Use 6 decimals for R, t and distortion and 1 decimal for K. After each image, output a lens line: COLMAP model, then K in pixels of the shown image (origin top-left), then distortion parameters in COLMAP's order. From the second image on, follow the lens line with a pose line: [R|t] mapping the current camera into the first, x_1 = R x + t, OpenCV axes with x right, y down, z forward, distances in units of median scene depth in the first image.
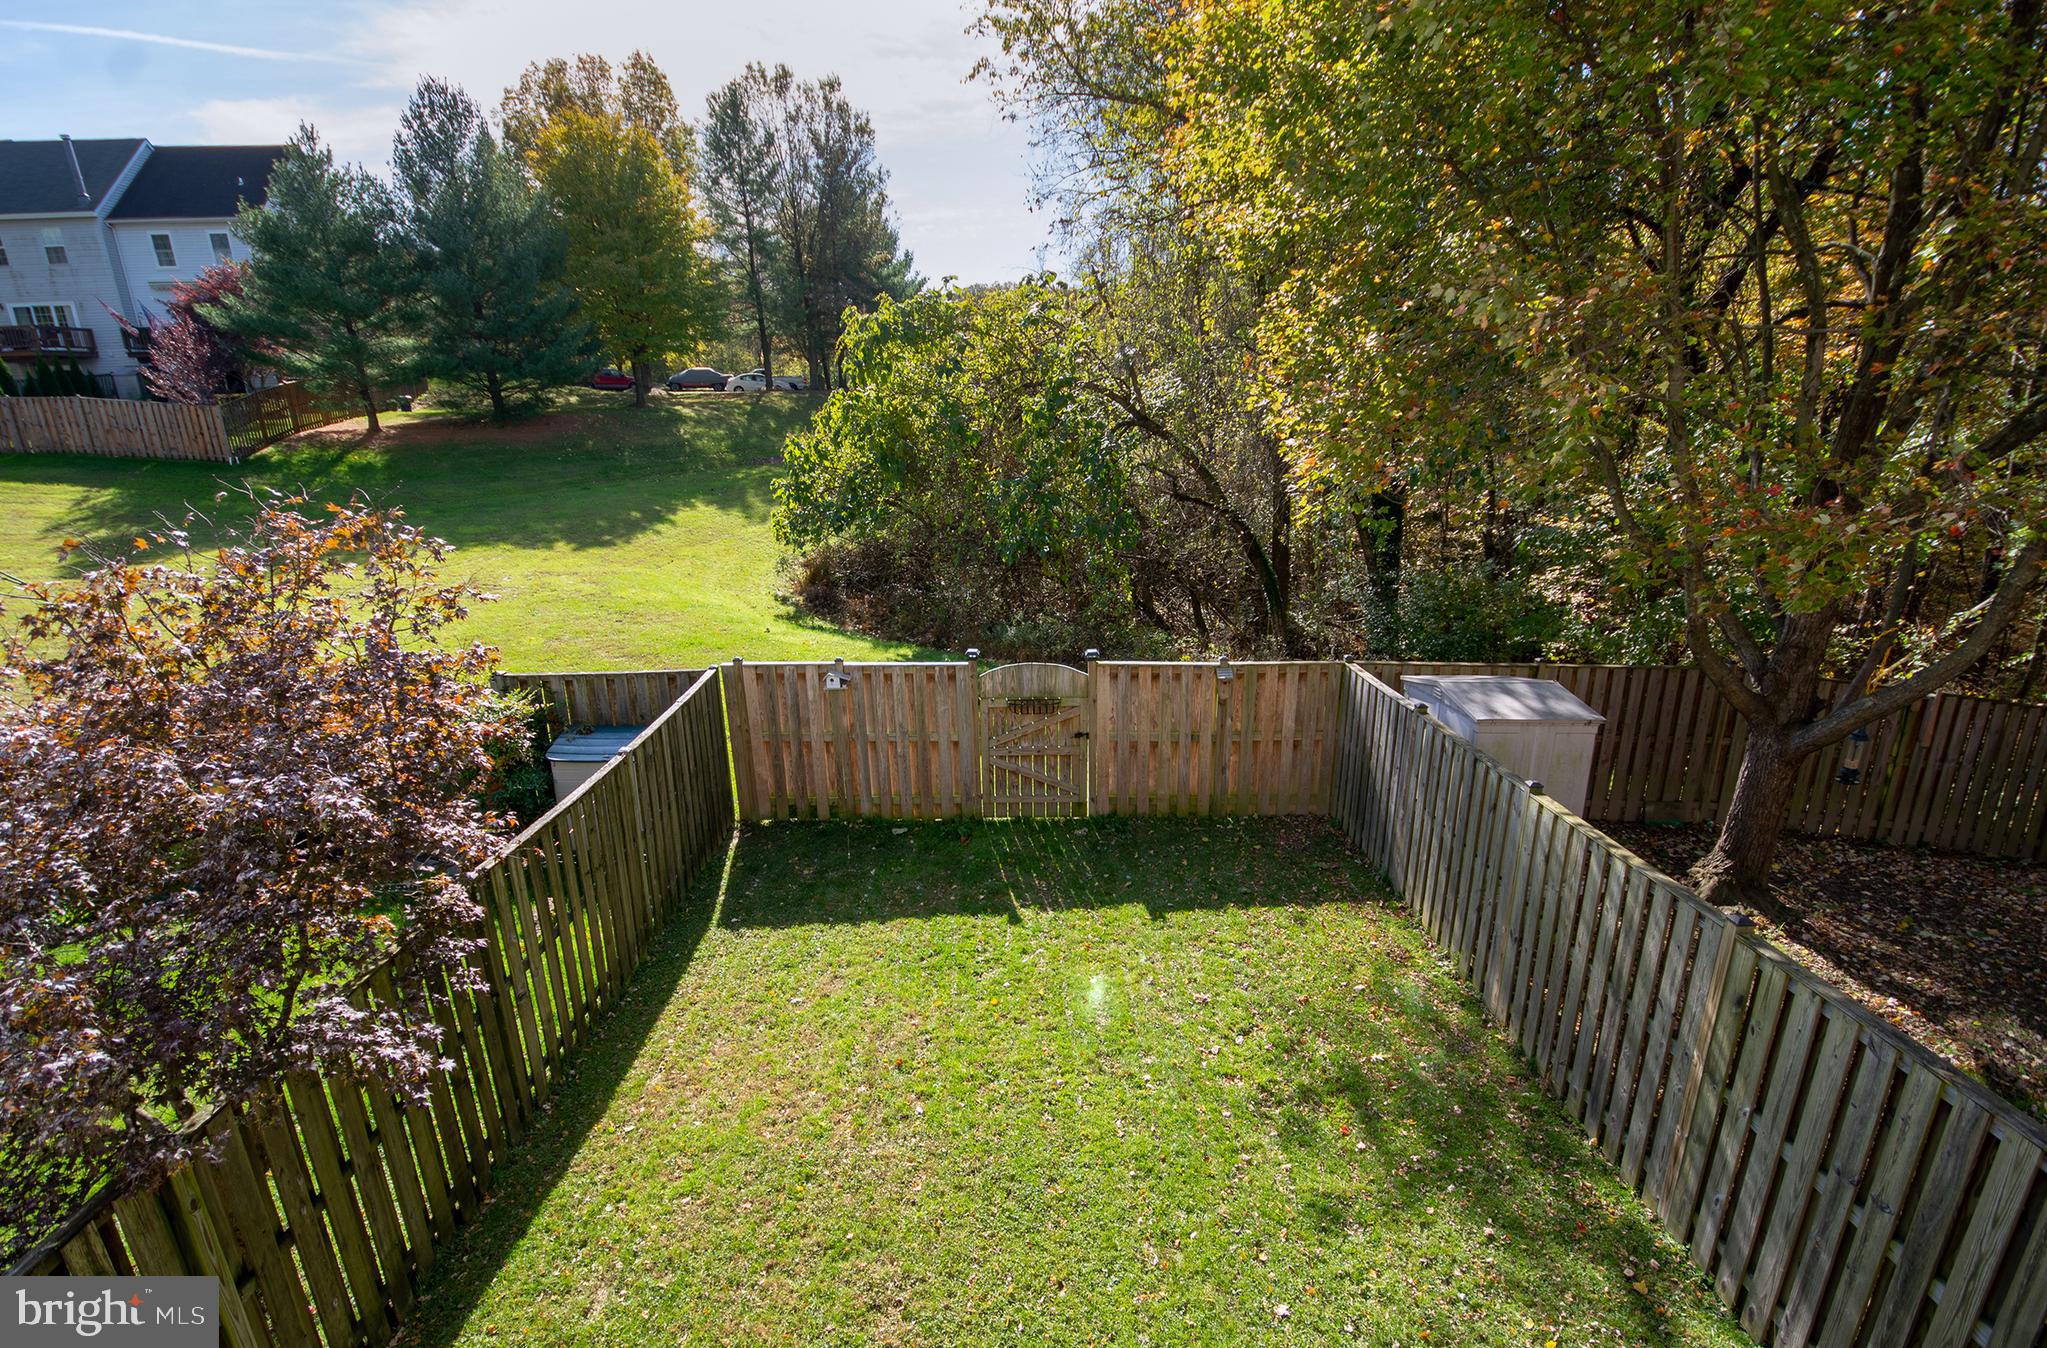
lens RADIAL K [[990.1, 0, 1011.4], [0, 990.1, 692.1], [0, 0, 1]] dist [0.016411, -0.013410]
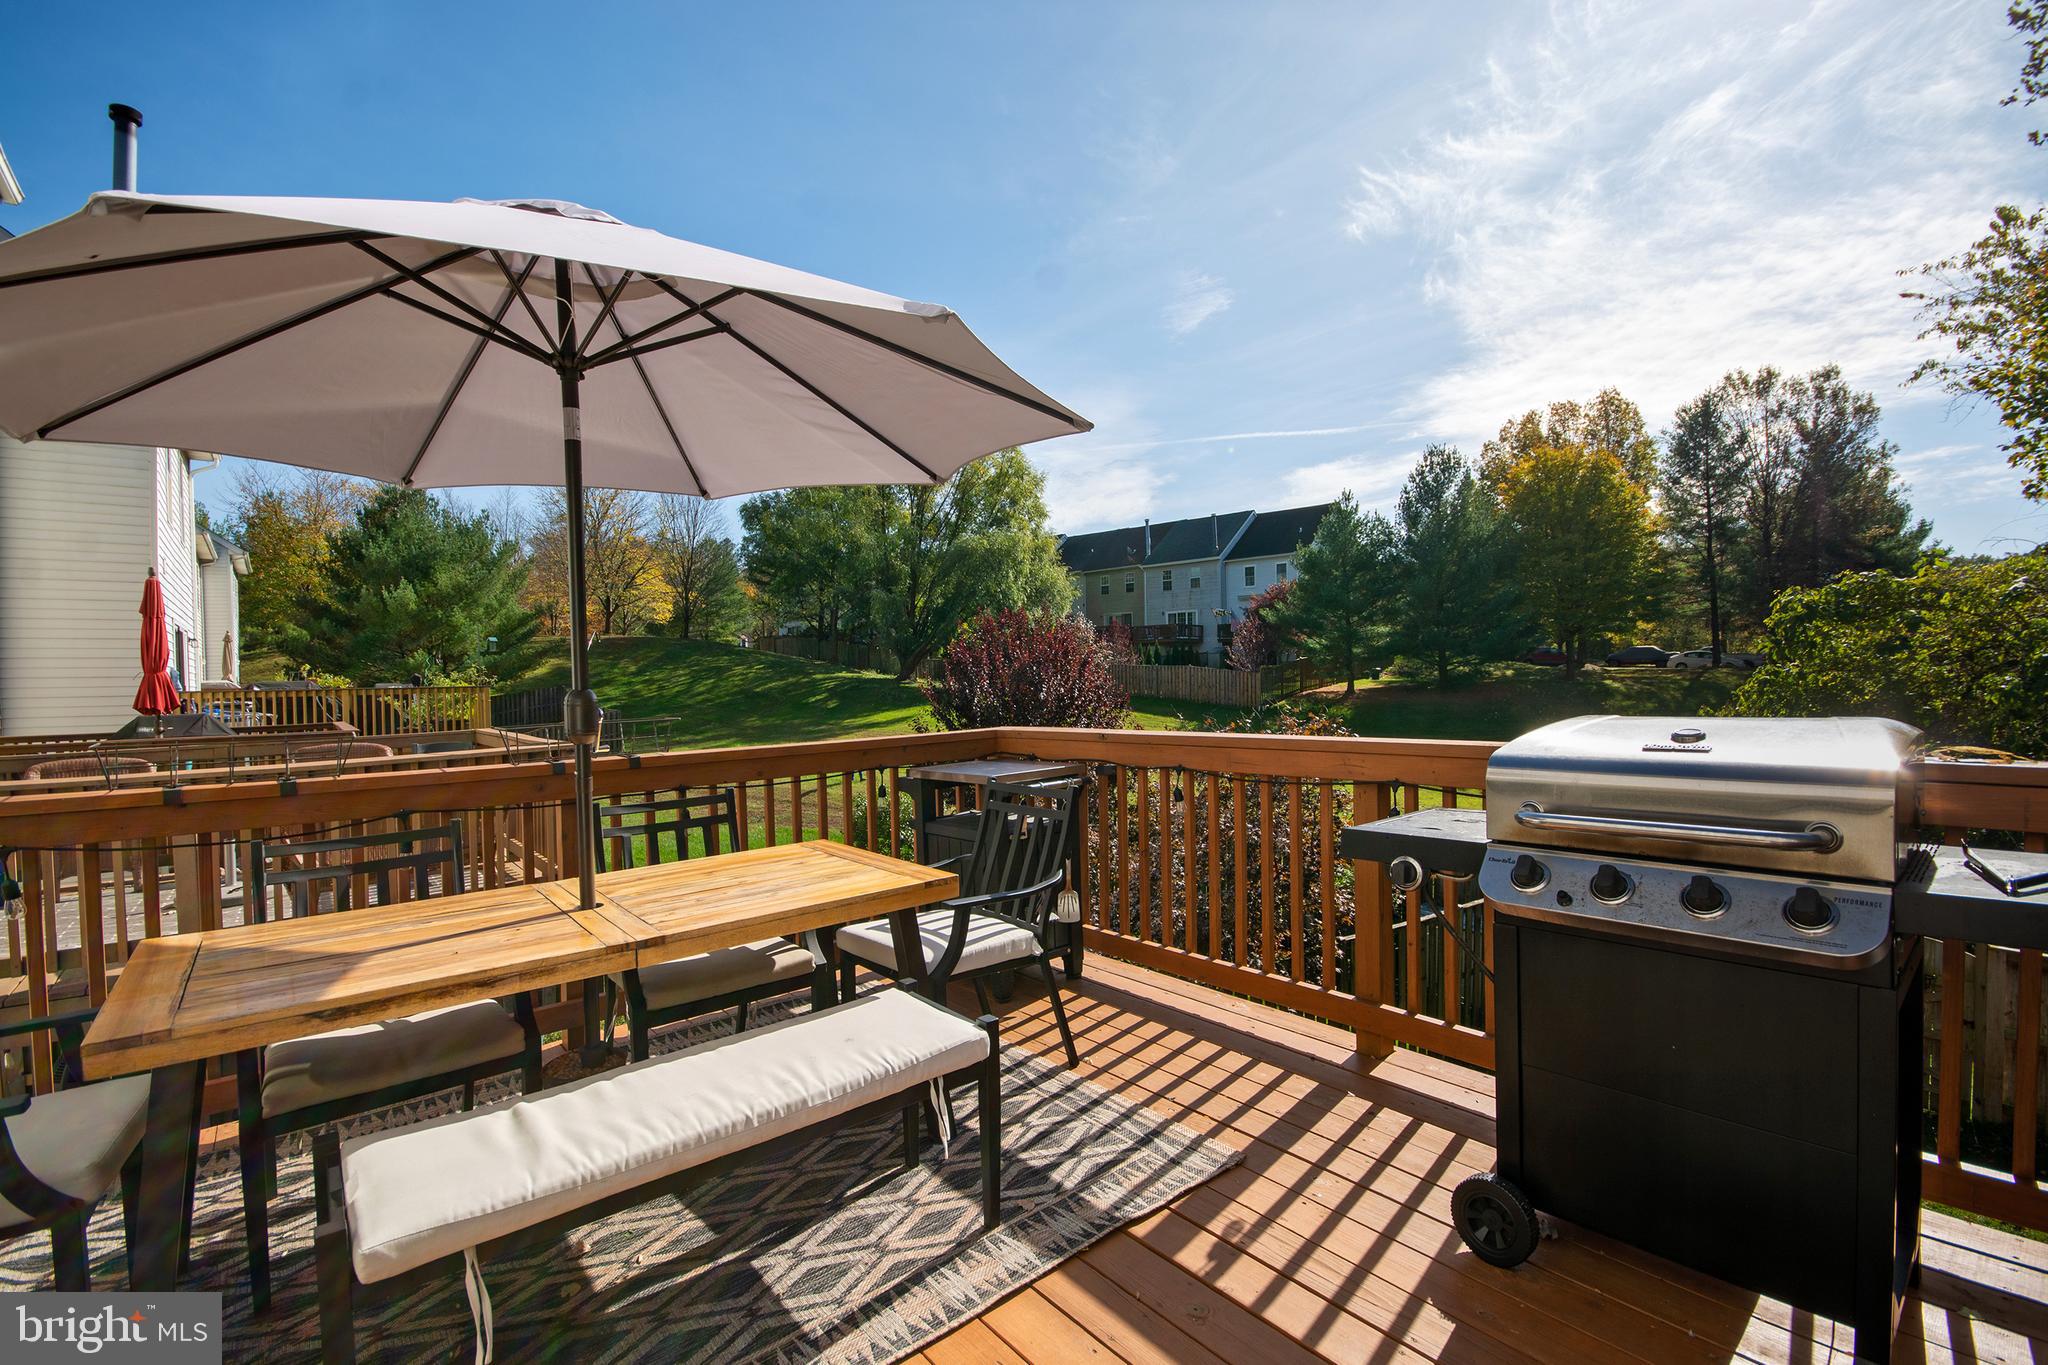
lens RADIAL K [[918.1, 0, 1033.4], [0, 918.1, 684.6], [0, 0, 1]] dist [0.001927, -0.006217]
pose [[0.628557, 0.026852, -0.777300, 0.056982], [-0.236345, 0.958737, -0.157999, 0.025710], [0.740984, 0.283022, 0.608968, -0.079812]]
